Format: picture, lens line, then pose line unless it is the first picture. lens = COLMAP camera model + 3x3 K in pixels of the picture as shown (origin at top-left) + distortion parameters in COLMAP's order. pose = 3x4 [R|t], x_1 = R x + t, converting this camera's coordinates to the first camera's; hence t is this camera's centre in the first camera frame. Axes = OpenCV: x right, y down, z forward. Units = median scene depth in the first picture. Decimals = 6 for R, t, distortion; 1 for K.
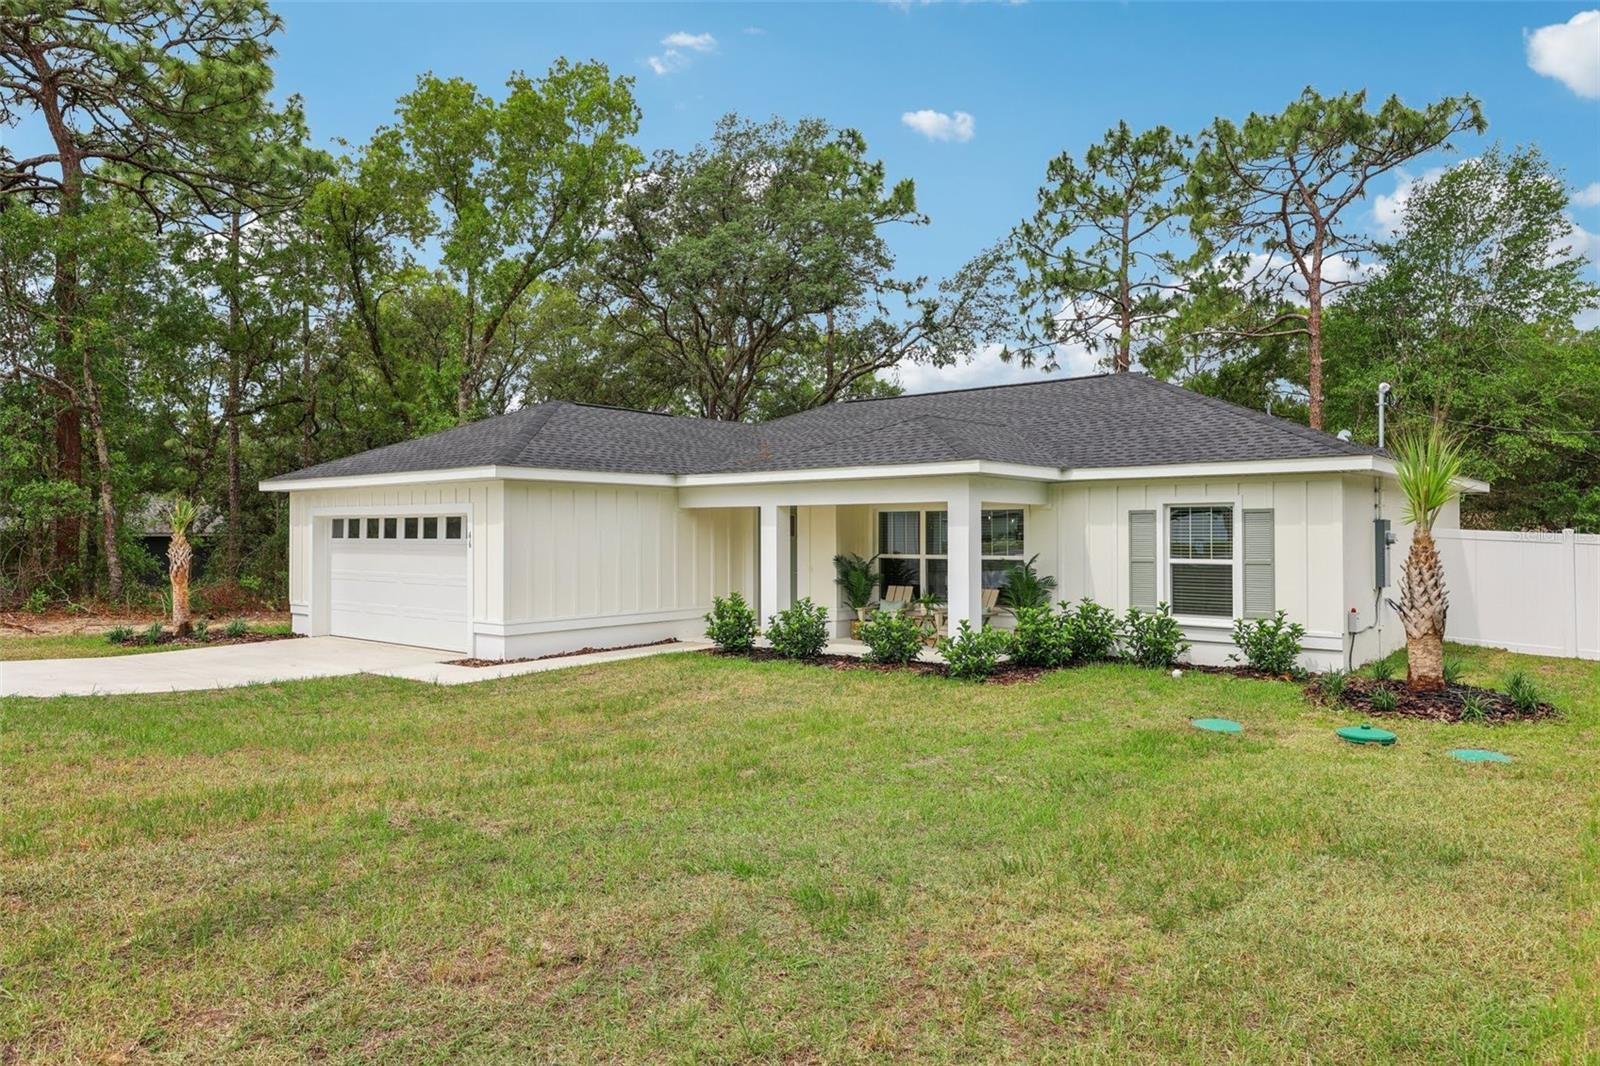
lens RADIAL K [[1082.1, 0, 800.0], [0, 1082.1, 533.0], [0, 0, 1]] dist [0.001077, -0.000194]
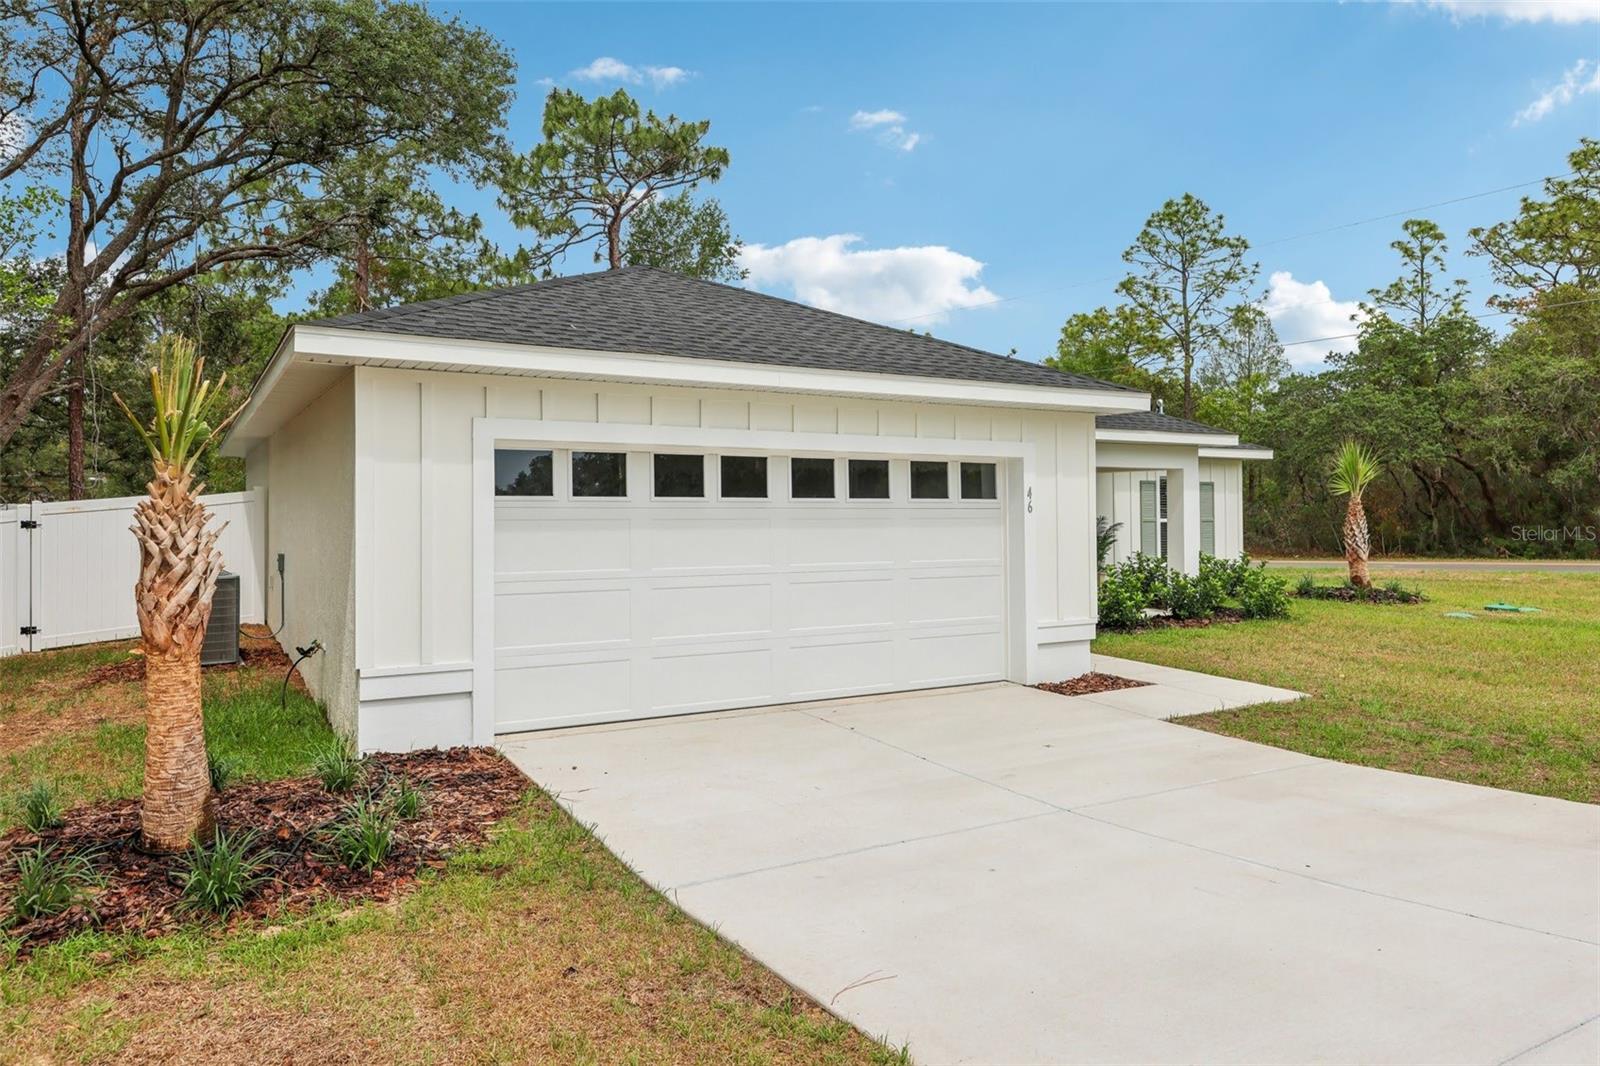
lens RADIAL K [[1082.1, 0, 800.0], [0, 1082.1, 533.0], [0, 0, 1]] dist [0.001077, -0.000194]
pose [[0.319963, -0.021096, 0.947195, -0.853876], [-0.000171, 0.999751, 0.022324, 0.010219], [-0.947430, -0.007305, 0.319879, 0.837839]]
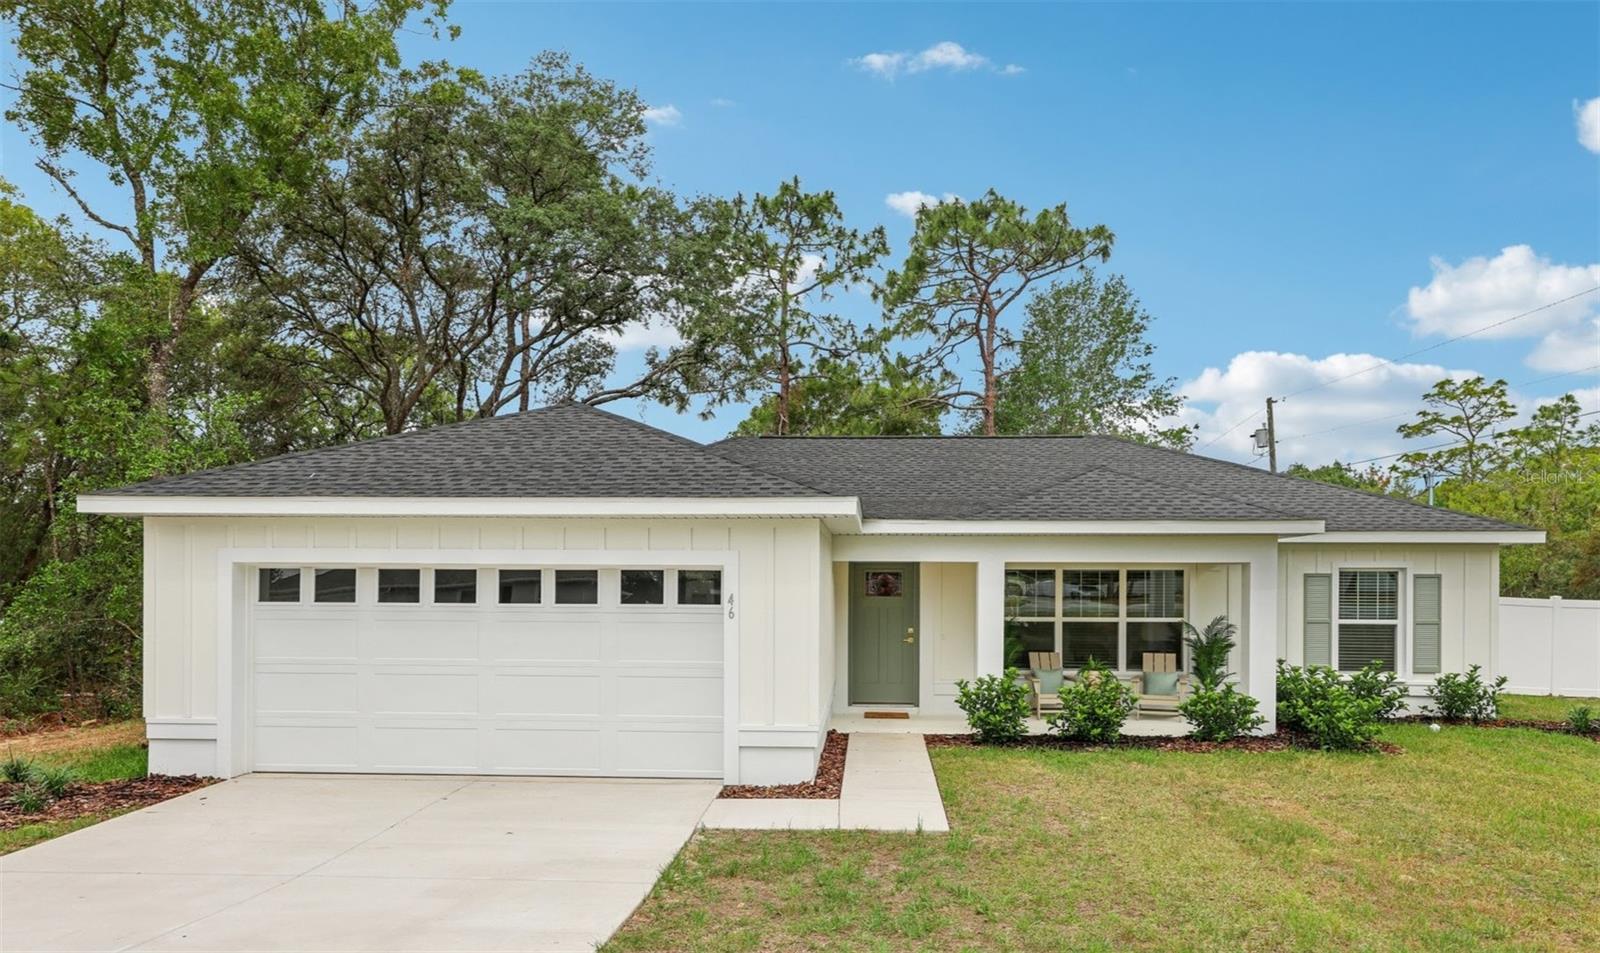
lens RADIAL K [[1059.7, 0, 798.7], [0, 1059.7, 586.6], [0, 0, 1]] dist [0.021080, 0.000892]
pose [[0.789107, 0.002174, 0.614251, -0.604396], [-0.005110, 0.999982, 0.003025, -0.007150], [-0.614234, -0.005526, 0.789105, 0.425594]]
